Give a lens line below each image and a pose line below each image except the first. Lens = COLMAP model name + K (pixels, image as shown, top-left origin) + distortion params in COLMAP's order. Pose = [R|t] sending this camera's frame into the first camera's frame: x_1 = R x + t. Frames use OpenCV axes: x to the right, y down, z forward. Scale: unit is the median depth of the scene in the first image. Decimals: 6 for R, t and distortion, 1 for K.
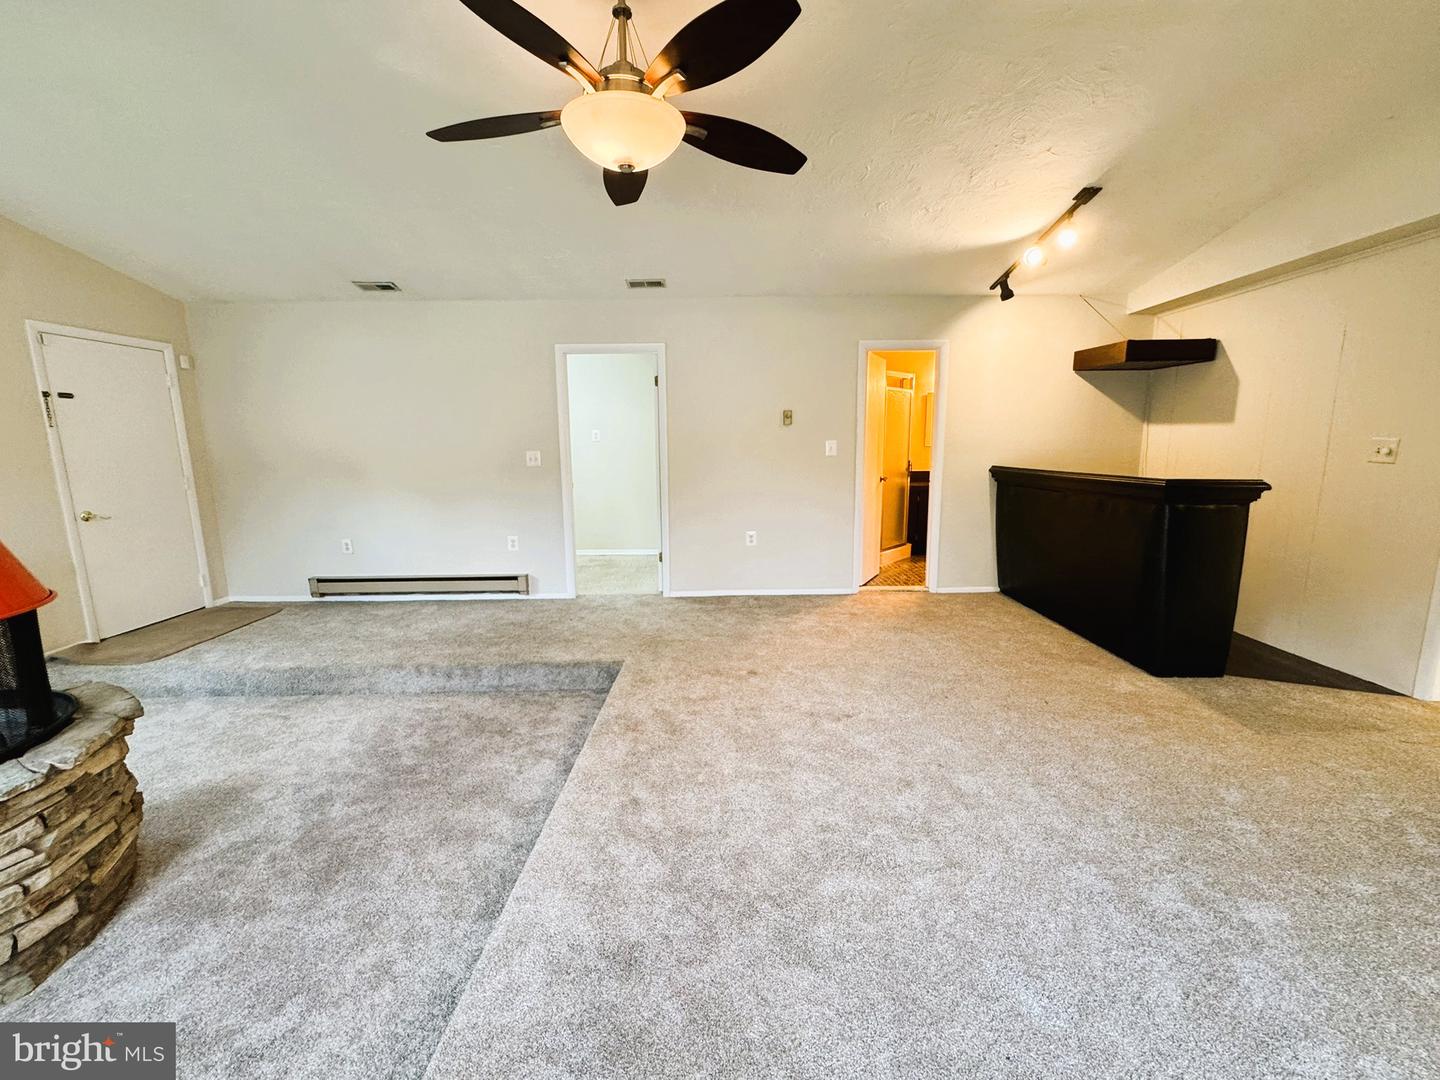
lens RADIAL K [[577.6, 0, 719.7], [0, 577.6, 541.5], [0, 0, 1]] dist [-0.003044, 0.000100]
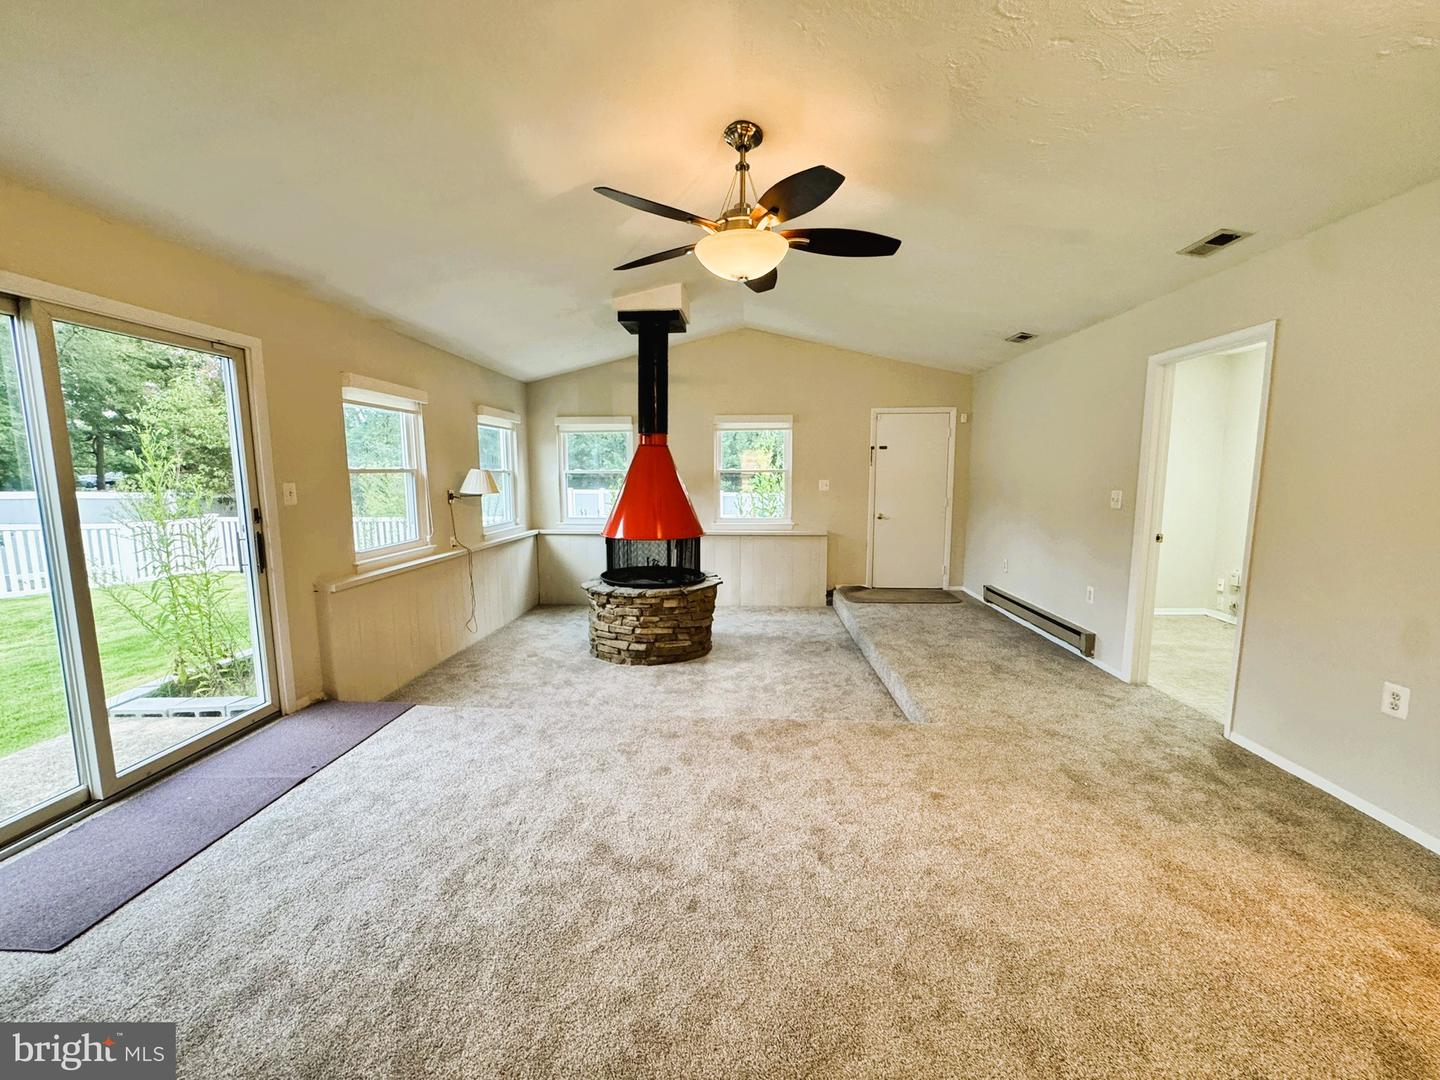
lens RADIAL K [[577.6, 0, 720.2], [0, 577.6, 542.0], [0, 0, 1]] dist [-0.003044, 0.000100]
pose [[-0.053721, 0.131437, -0.989868, 0.665496], [-0.167349, 0.976094, 0.138690, -0.129983], [0.984433, 0.173104, -0.030441, 0.597593]]
